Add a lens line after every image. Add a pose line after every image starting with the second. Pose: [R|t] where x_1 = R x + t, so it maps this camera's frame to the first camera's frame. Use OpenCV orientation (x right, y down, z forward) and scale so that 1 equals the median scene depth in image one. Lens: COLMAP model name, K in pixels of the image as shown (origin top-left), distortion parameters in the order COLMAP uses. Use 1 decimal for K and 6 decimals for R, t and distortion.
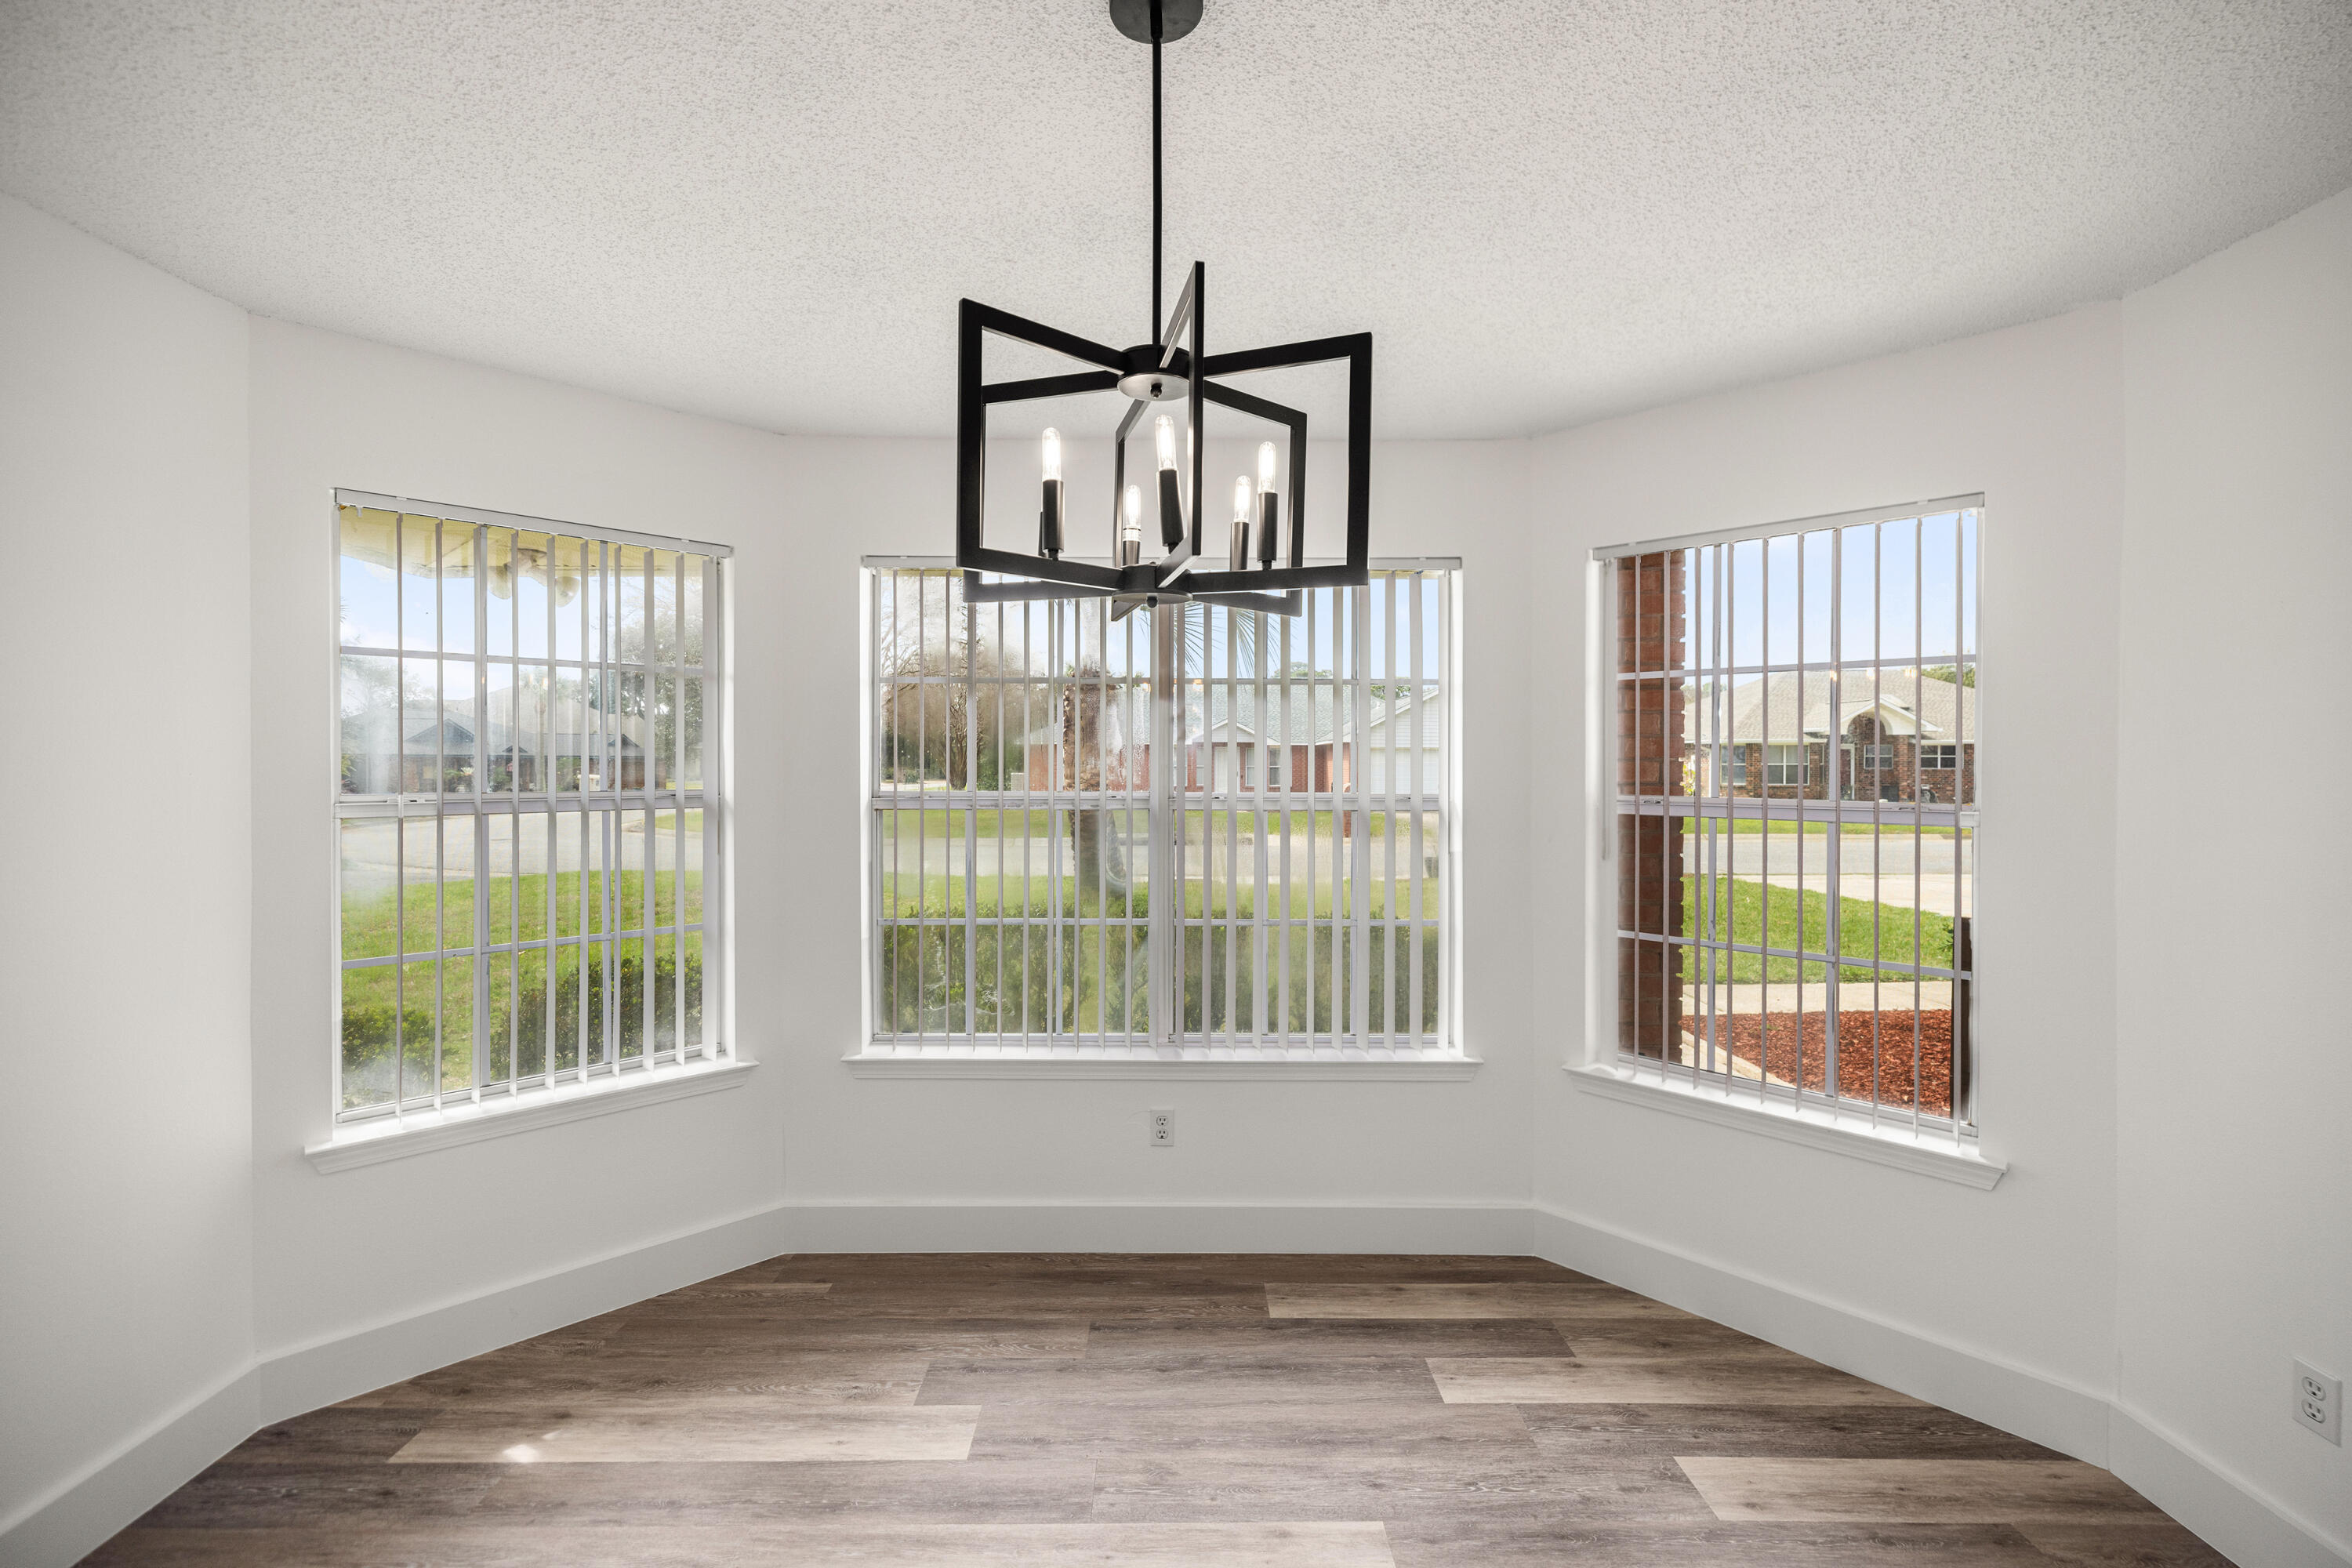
lens RADIAL K [[1007.5, 0, 1173.3], [0, 1007.5, 767.1], [0, 0, 1]] dist [-0.000521, 0.000724]
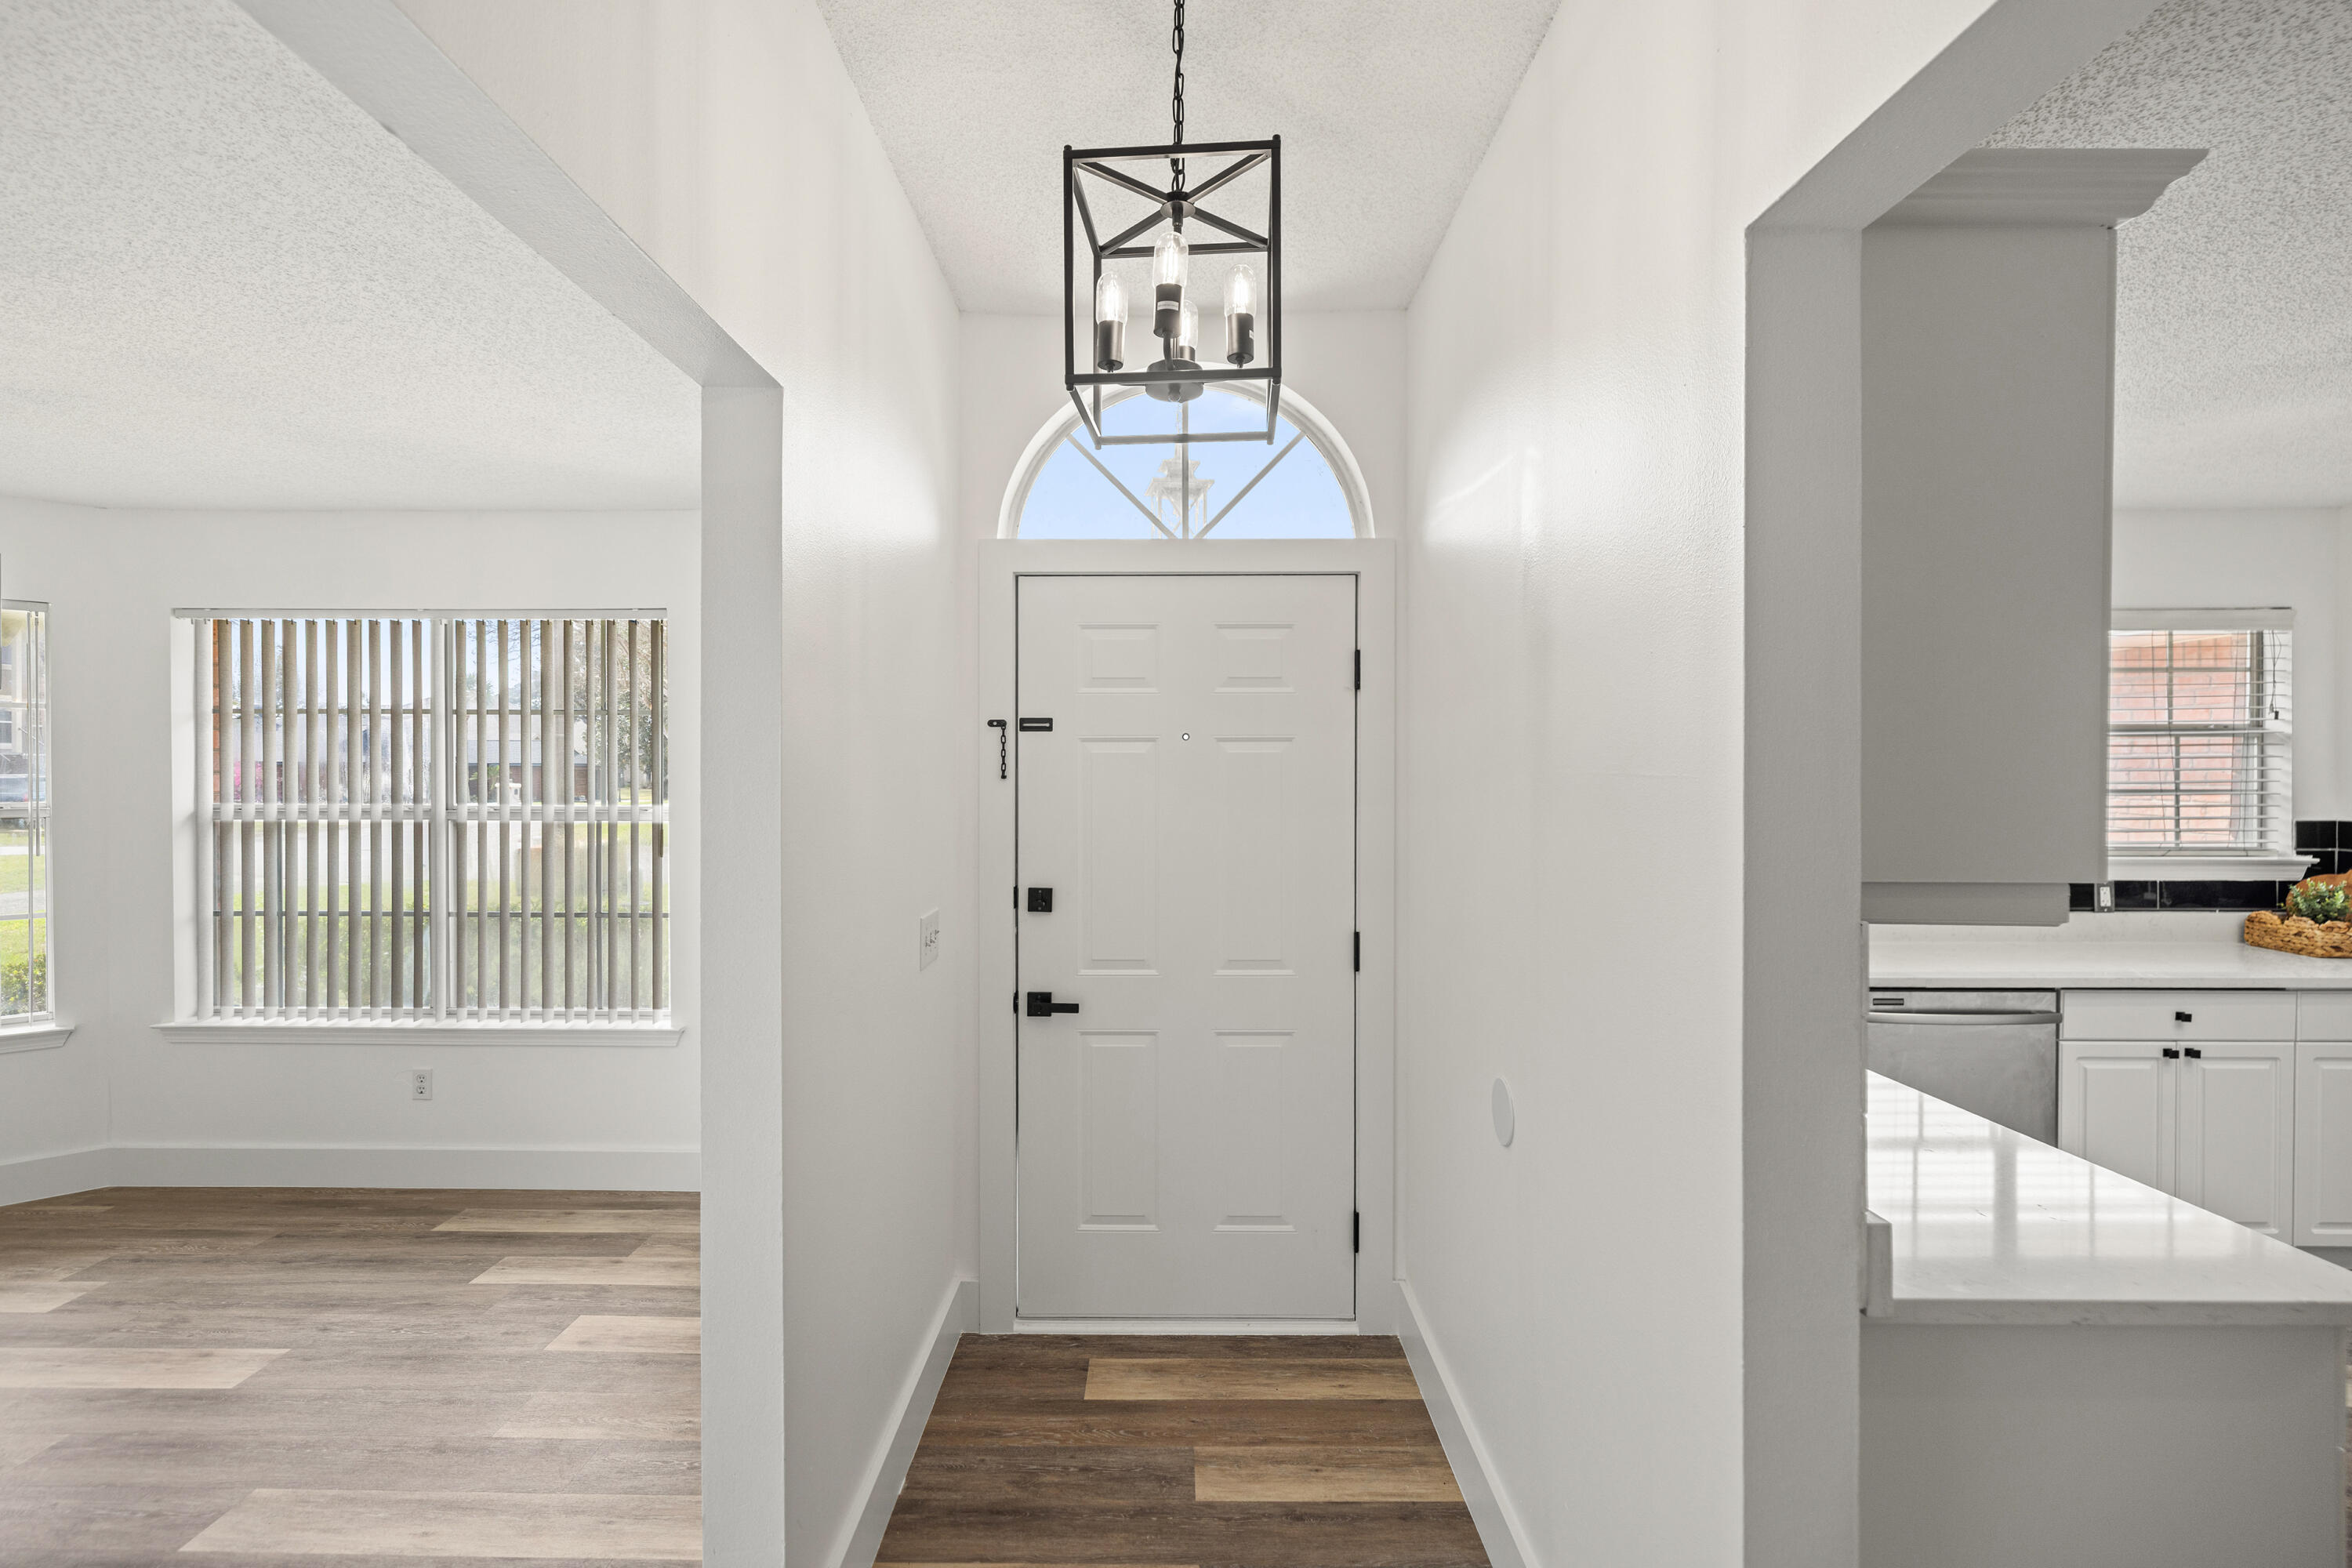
lens RADIAL K [[1064.6, 0, 1157.0], [0, 1064.6, 782.6], [0, 0, 1]] dist [-0.002200, -0.000237]
pose [[0.999924, 0.000072, -0.012356, 1.059129], [-0.000033, 0.999995, 0.003117, -0.004657], [0.012356, -0.003117, 0.999919, -0.301729]]
